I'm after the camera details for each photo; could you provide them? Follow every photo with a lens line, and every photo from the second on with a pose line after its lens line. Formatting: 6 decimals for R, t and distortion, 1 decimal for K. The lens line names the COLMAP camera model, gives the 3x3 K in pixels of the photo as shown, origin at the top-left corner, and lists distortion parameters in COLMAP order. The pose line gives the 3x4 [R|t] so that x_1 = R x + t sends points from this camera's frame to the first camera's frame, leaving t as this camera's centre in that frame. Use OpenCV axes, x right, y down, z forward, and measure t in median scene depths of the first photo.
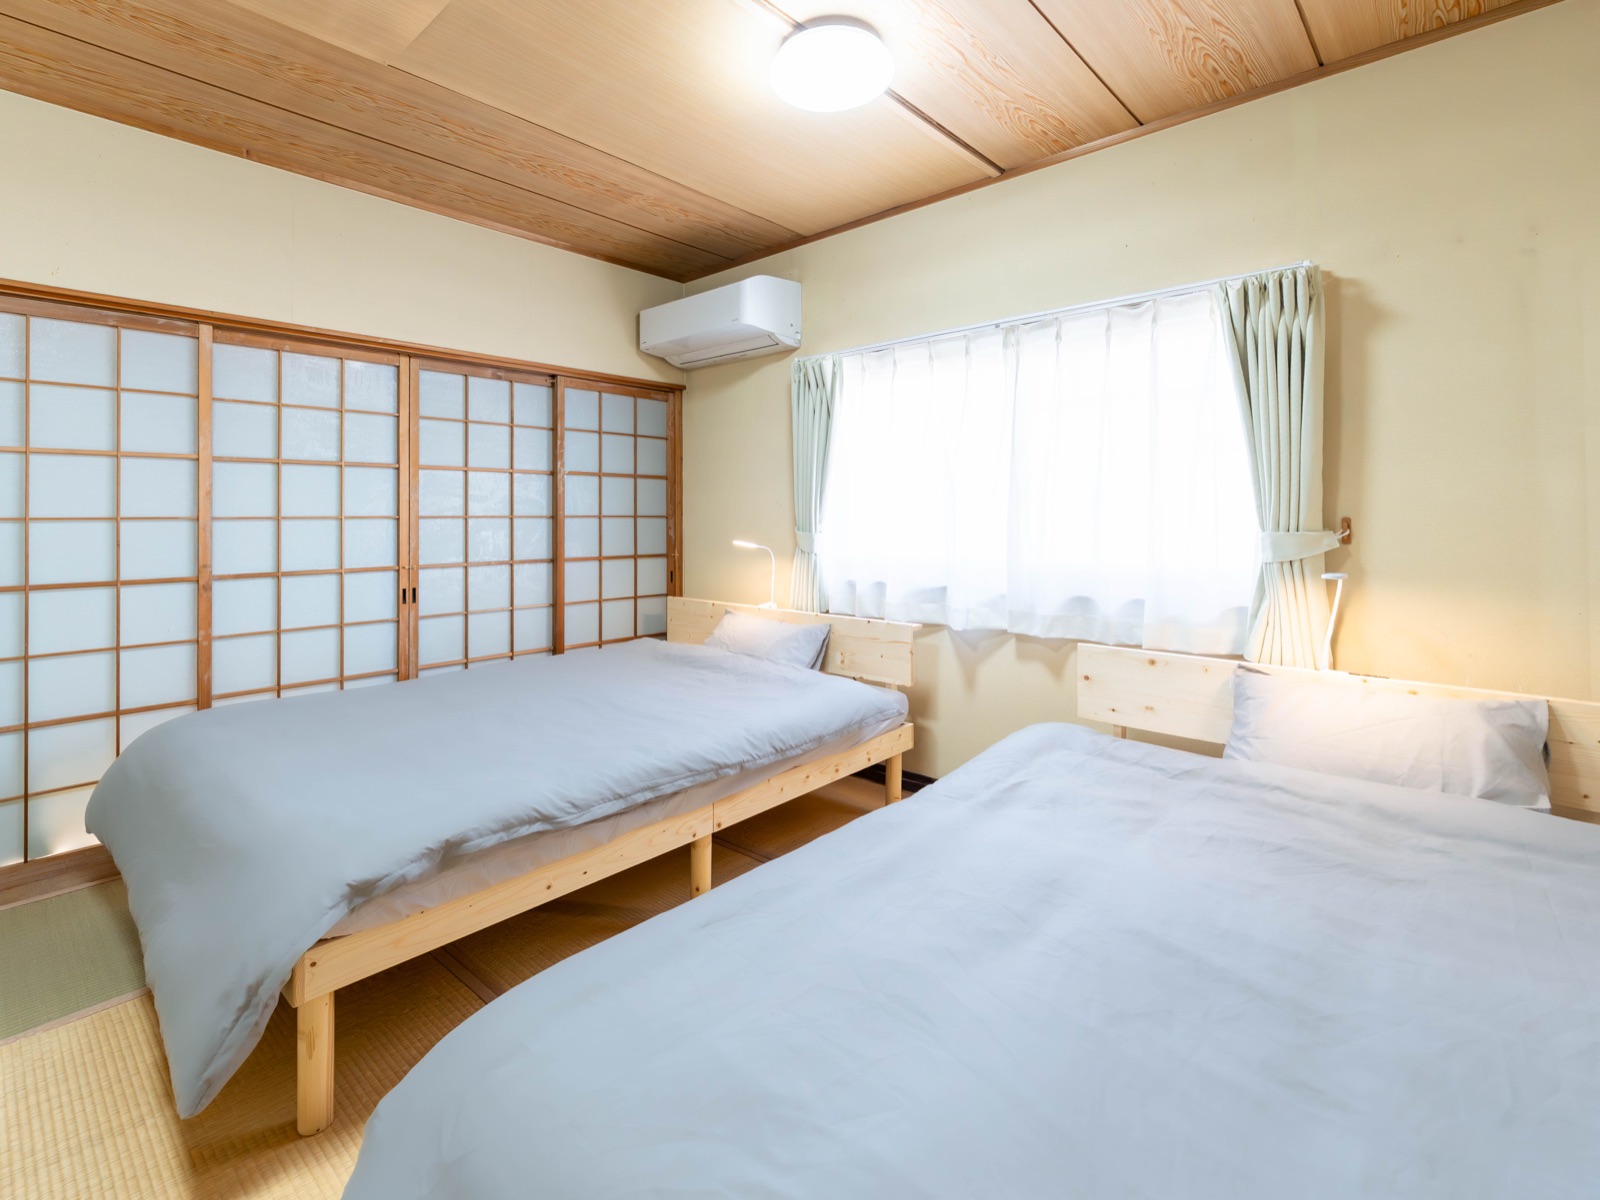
lens RADIAL K [[745.9, 0, 800.0], [0, 745.9, 600.0], [0, 0, 1]] dist [-0.001136, -0.000569]
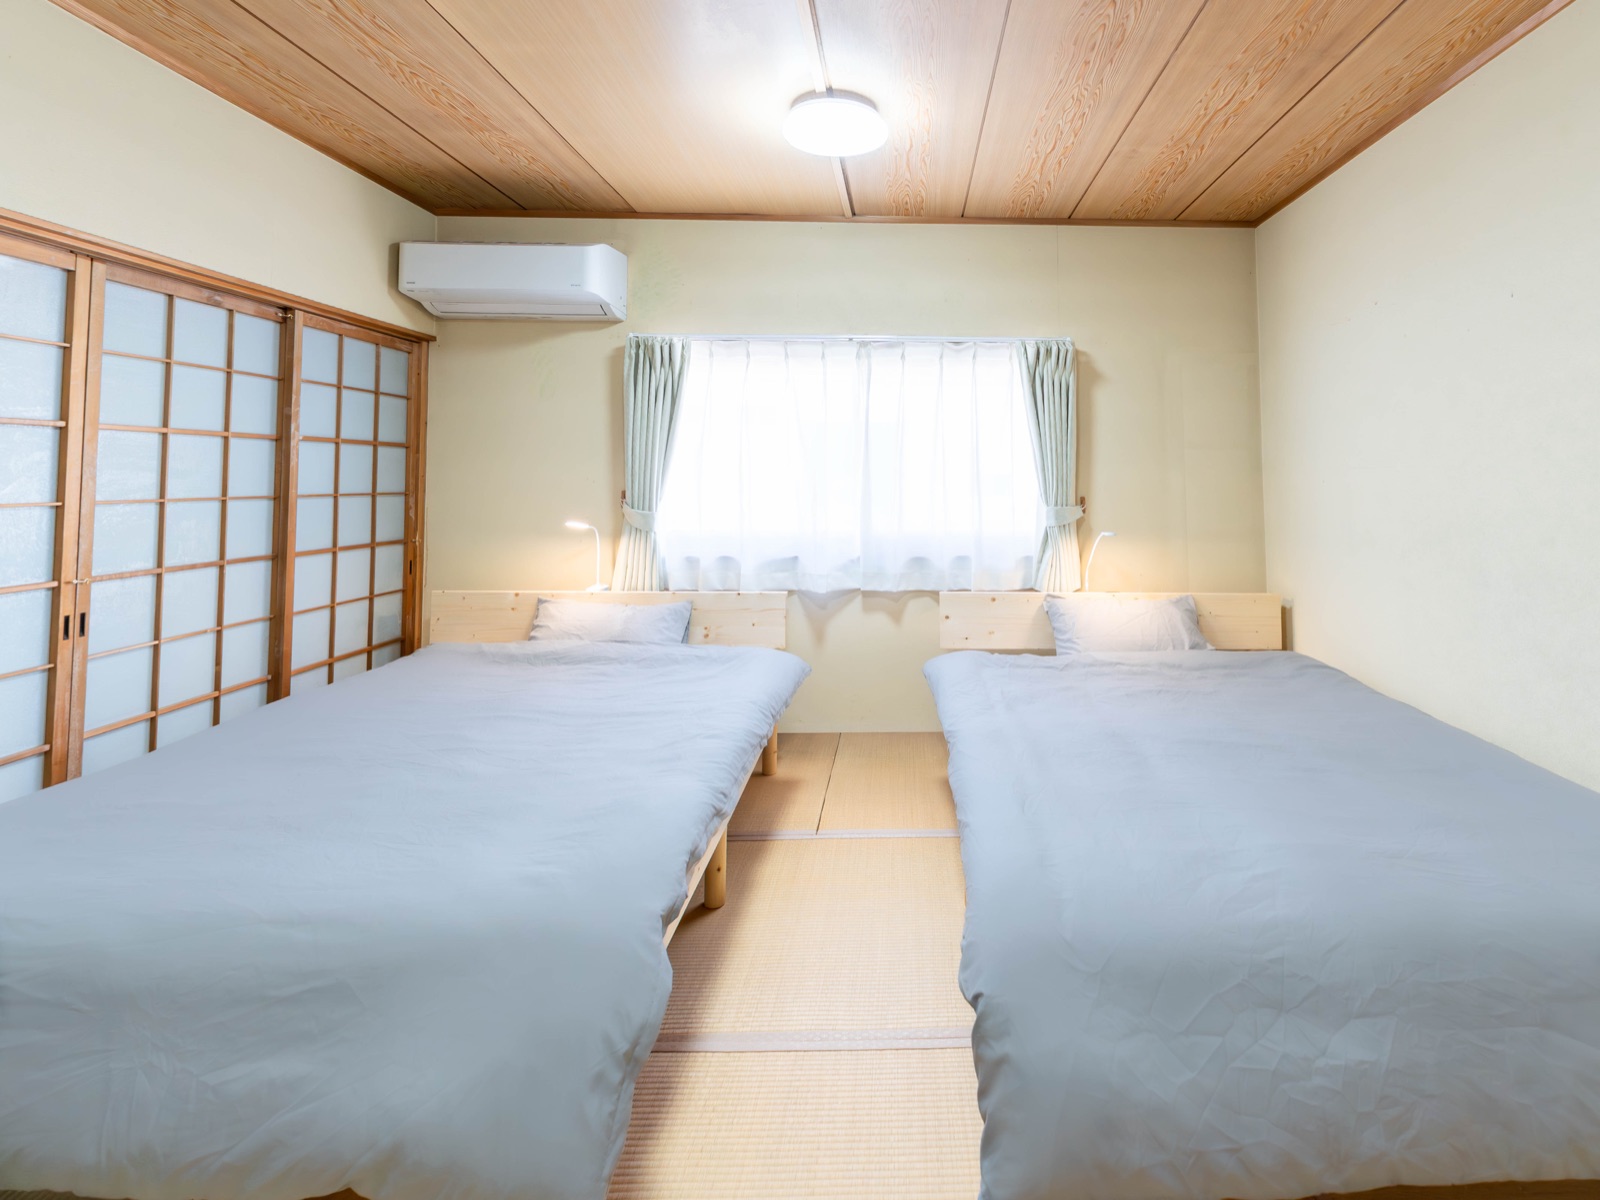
lens RADIAL K [[814.0, 0, 841.0], [0, 814.0, 552.7], [0, 0, 1]] dist [-0.001716, -0.001995]
pose [[0.730424, -0.062188, 0.680157, -0.519894], [0.071128, 0.997357, 0.014805, -0.032243], [-0.679280, 0.037564, 0.732917, 0.041299]]
